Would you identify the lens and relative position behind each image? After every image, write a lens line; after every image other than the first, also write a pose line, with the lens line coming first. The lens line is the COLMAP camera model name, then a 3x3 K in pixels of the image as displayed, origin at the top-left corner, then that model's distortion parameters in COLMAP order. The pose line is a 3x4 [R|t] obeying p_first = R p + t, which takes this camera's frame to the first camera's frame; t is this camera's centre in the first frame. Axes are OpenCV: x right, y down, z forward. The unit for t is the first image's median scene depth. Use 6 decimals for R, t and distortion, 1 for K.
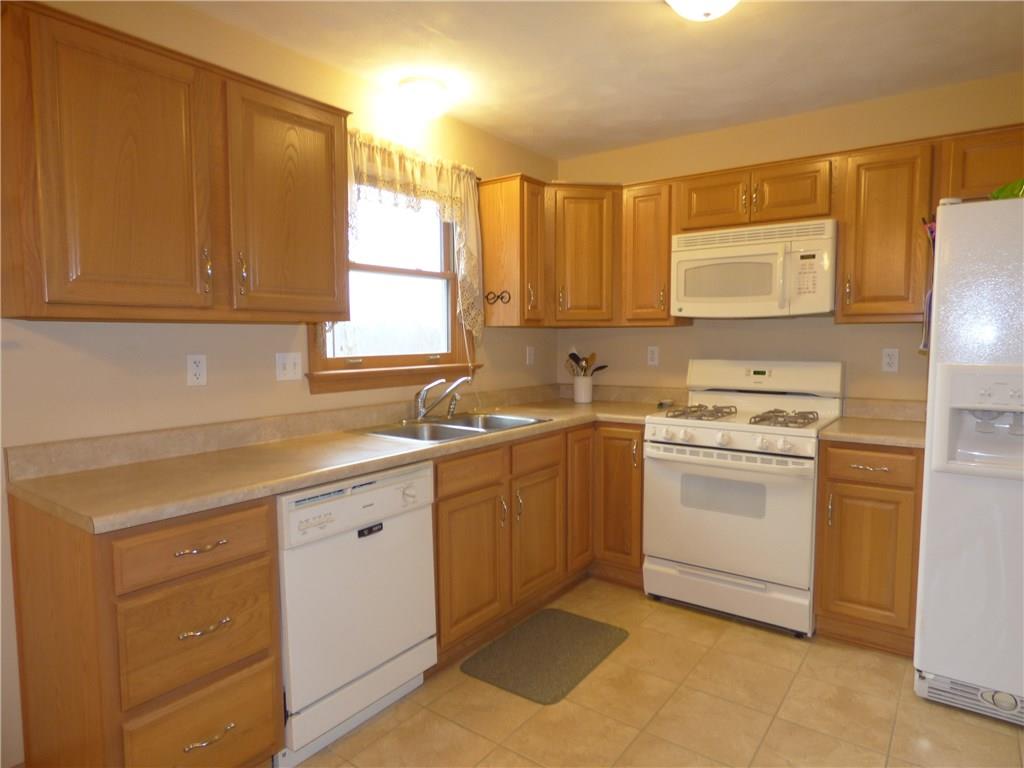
lens RADIAL K [[614.9, 0, 513.0], [0, 614.9, 381.9], [0, 0, 1]] dist [-0.003323, -0.000462]
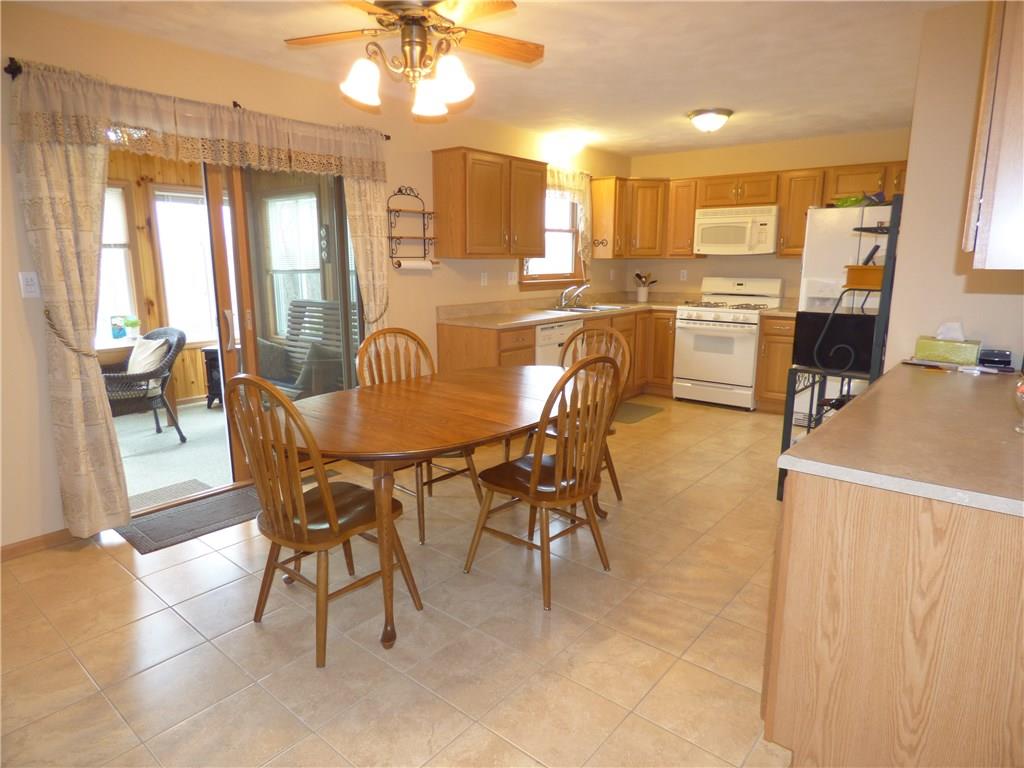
lens RADIAL K [[614.9, 0, 509.9], [0, 614.9, 384.7], [0, 0, 1]] dist [-0.003323, -0.000462]
pose [[0.998244, 0.015473, -0.057184, -0.196949], [-0.008019, 0.991695, 0.128359, 0.055706], [0.058695, -0.127675, 0.990078, -0.981310]]
